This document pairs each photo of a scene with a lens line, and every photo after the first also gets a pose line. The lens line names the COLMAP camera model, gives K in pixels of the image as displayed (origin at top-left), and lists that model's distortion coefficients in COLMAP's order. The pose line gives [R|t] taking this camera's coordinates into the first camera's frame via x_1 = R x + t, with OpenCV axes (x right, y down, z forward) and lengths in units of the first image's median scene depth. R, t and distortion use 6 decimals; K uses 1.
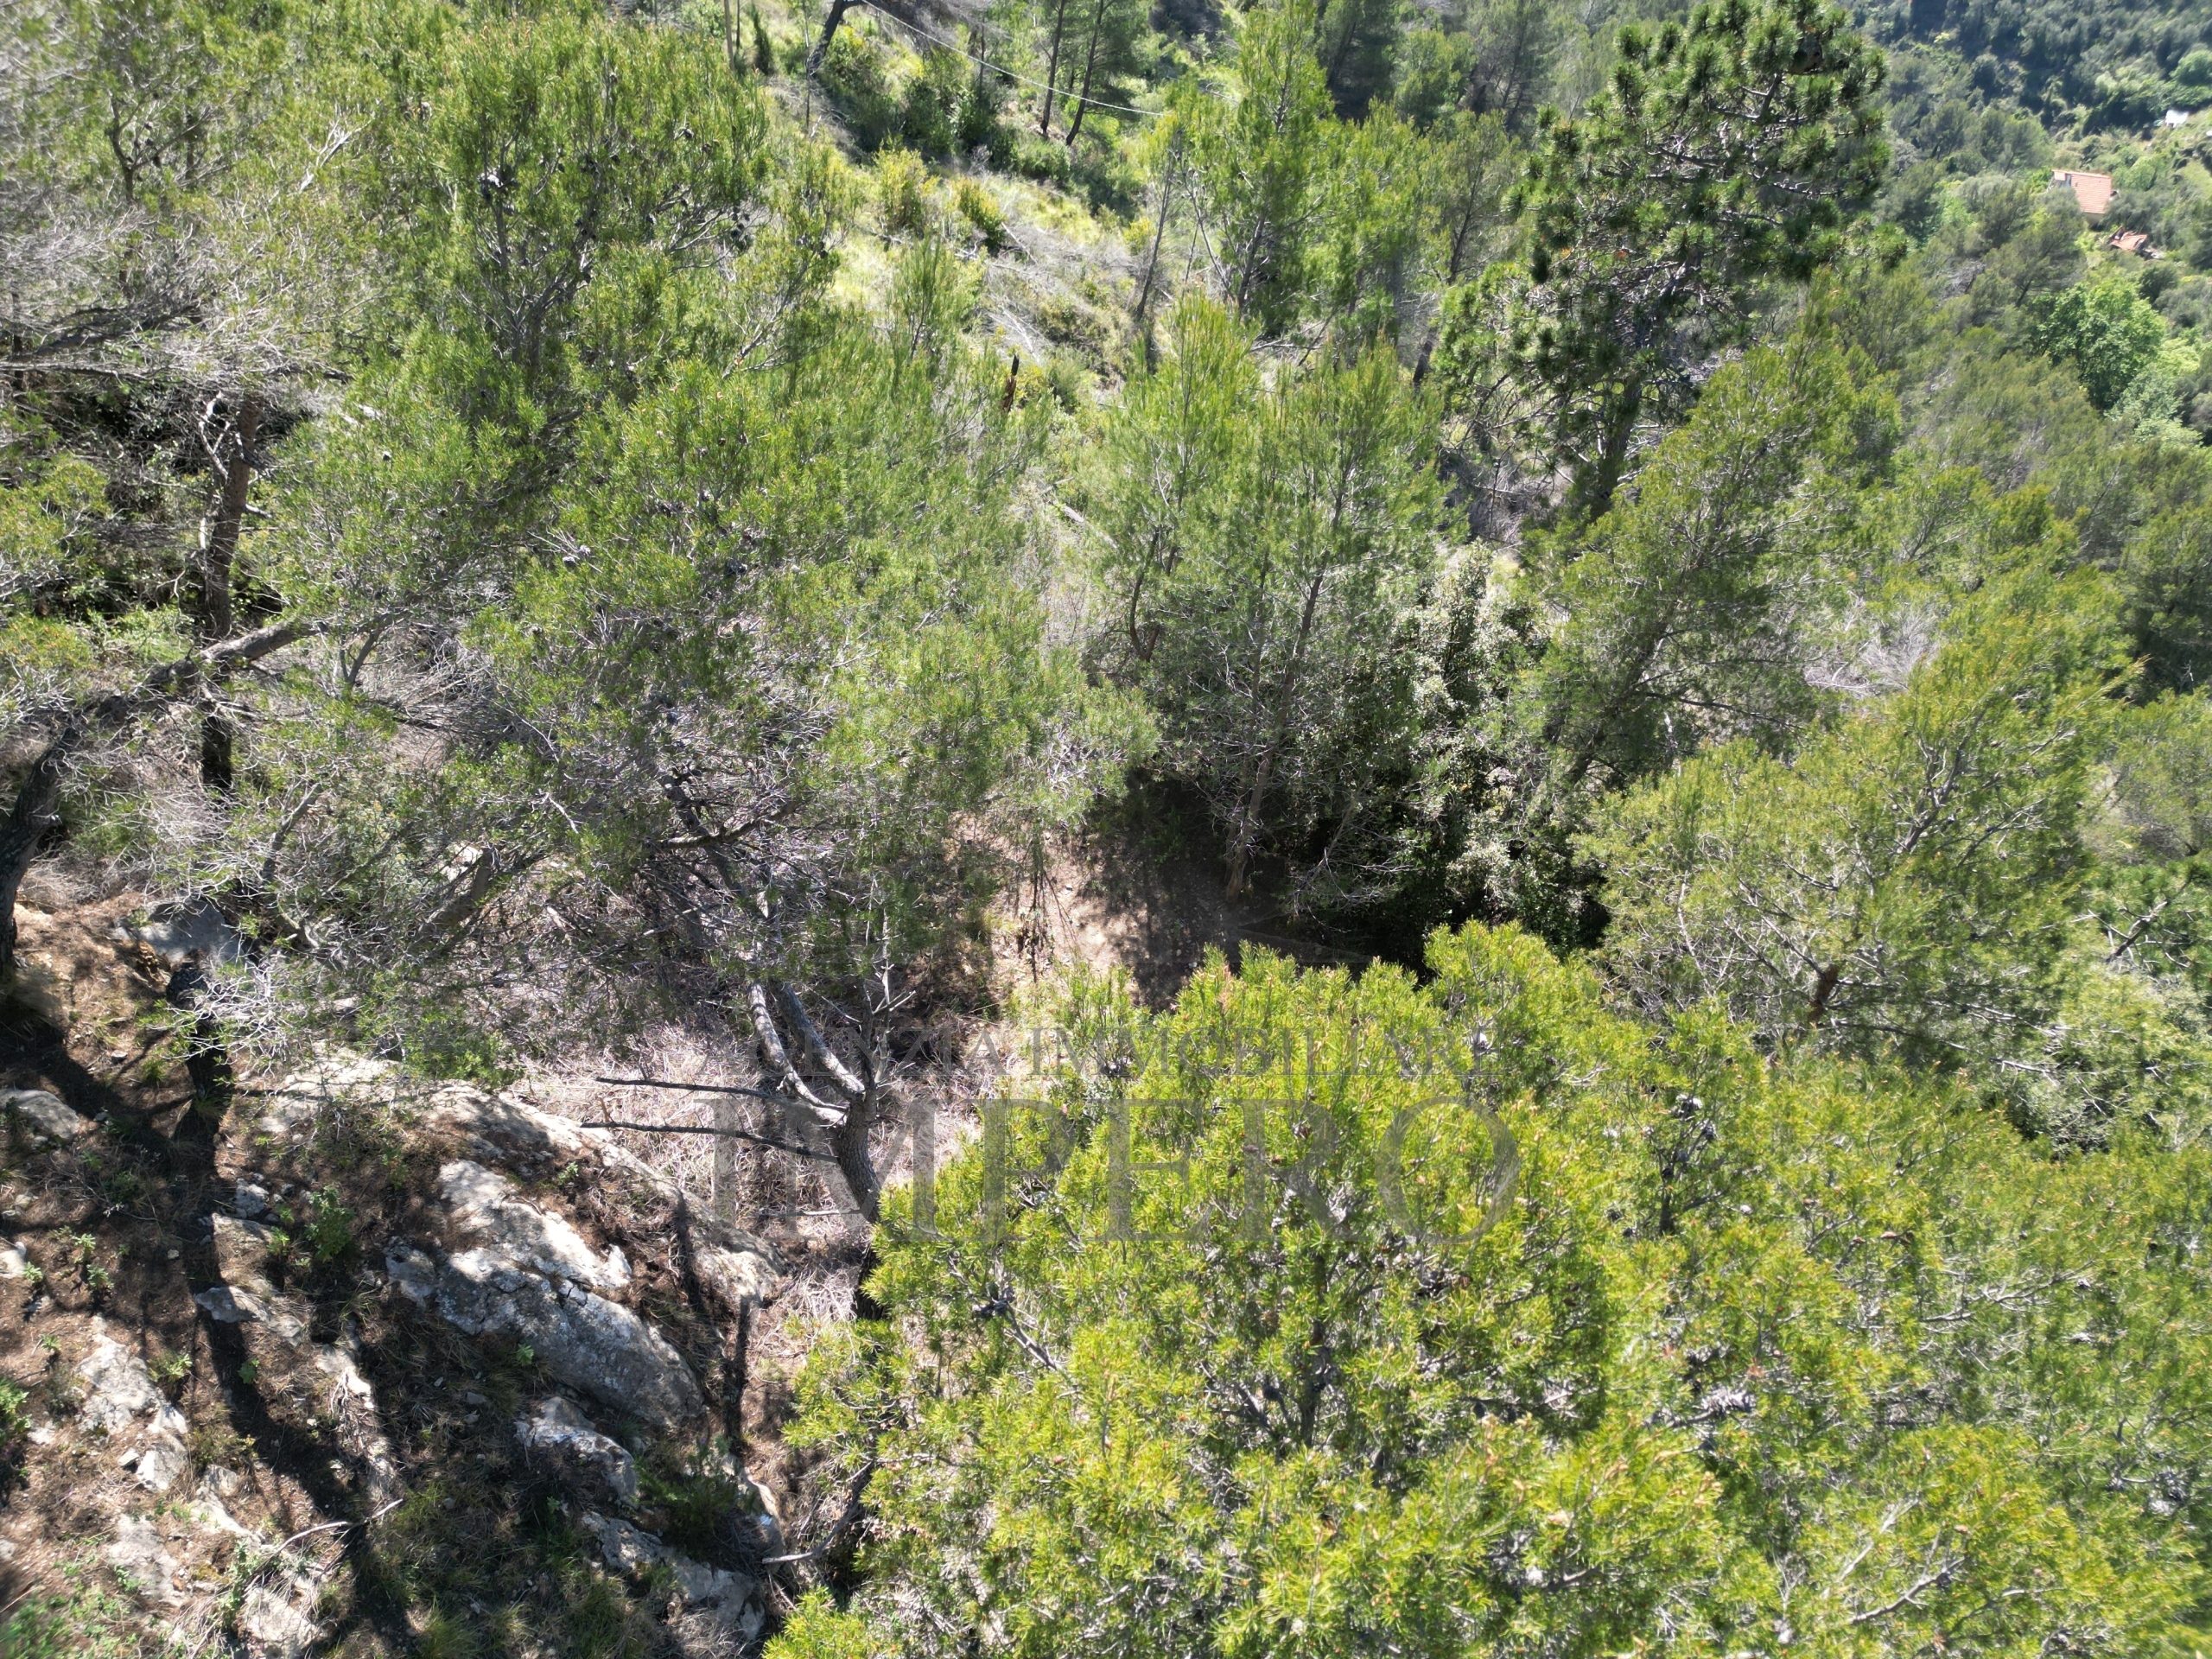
lens RADIAL K [[1545.5, 0, 1115.6], [0, 1545.5, 834.6], [0, 0, 1]] dist [0.069240, -0.054045]
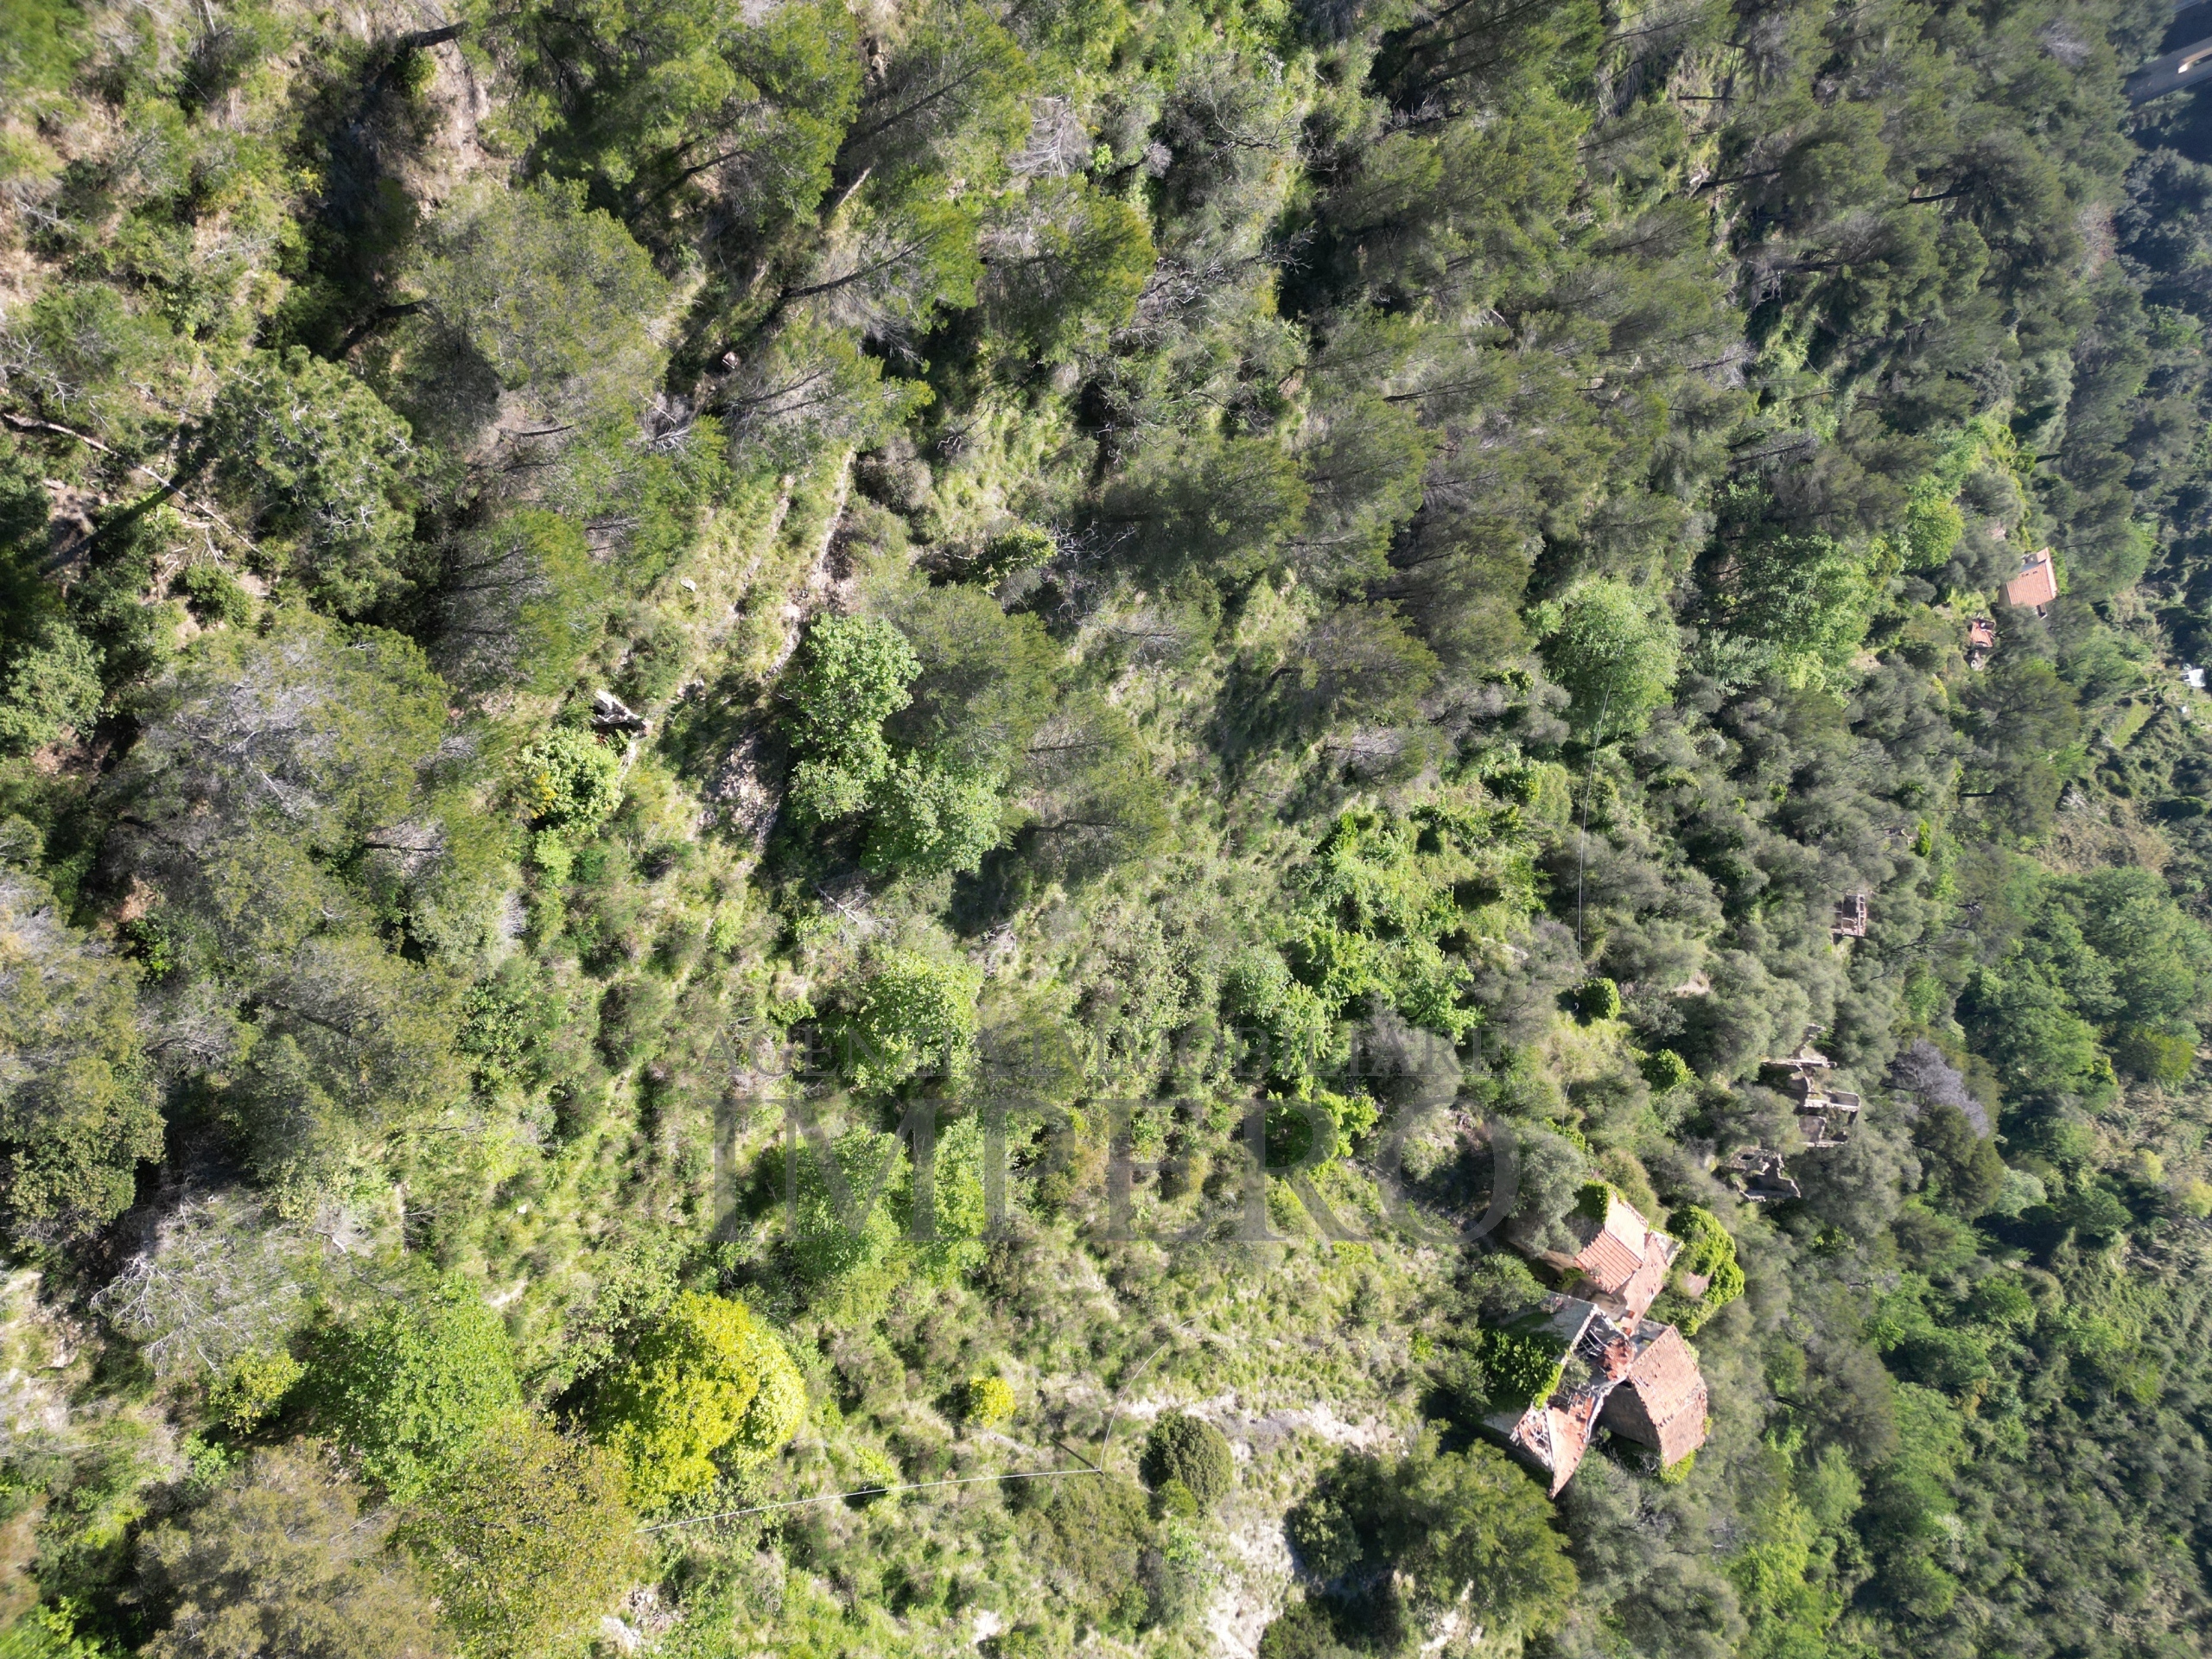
lens RADIAL K [[1549.9, 0, 1122.2], [0, 1549.9, 832.0], [0, 0, 1]] dist [0.069516, -0.059801]
pose [[0.506910, 0.813212, 0.285884, 3.352476], [-0.860419, 0.457268, 0.224913, -1.414131], [0.052177, -0.359990, 0.931496, 0.311481]]
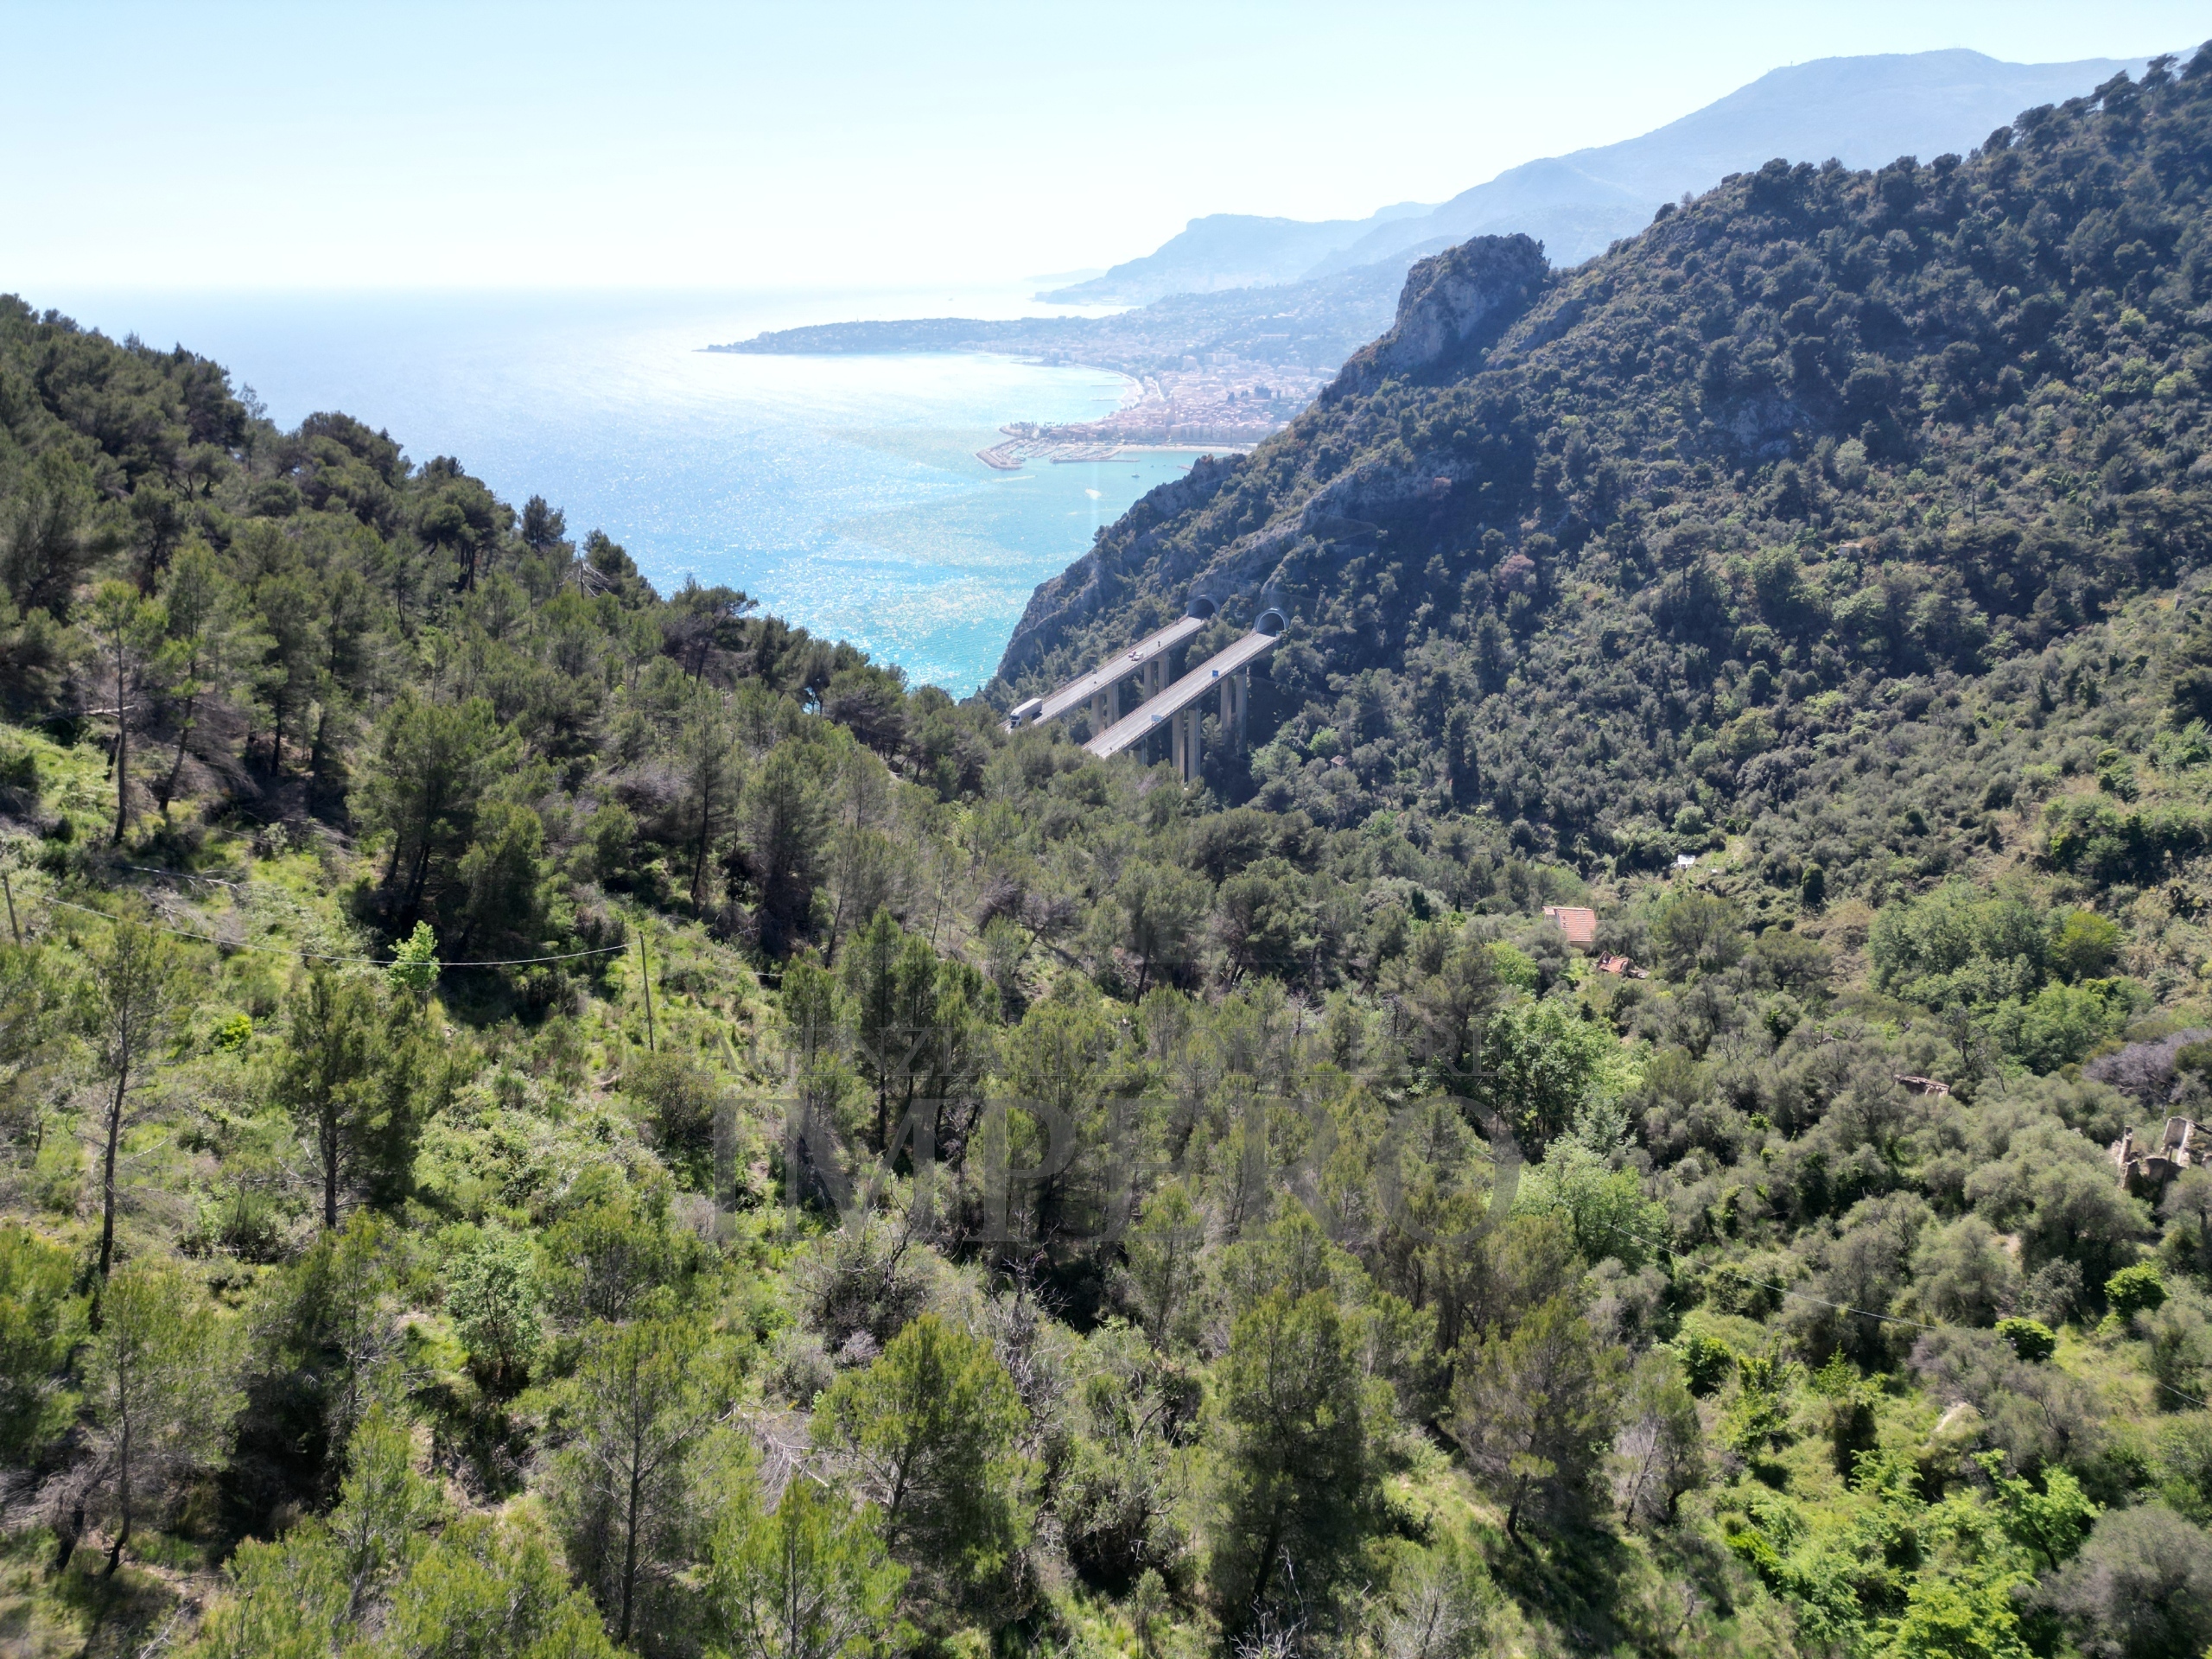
lens RADIAL K [[1545.5, 0, 1115.6], [0, 1545.5, 834.6], [0, 0, 1]] dist [0.069240, -0.054045]
pose [[0.987943, -0.065822, 0.140129, 3.245659], [0.123354, 0.881619, -0.455556, -0.510996], [-0.093554, 0.467349, 0.879109, 1.794624]]
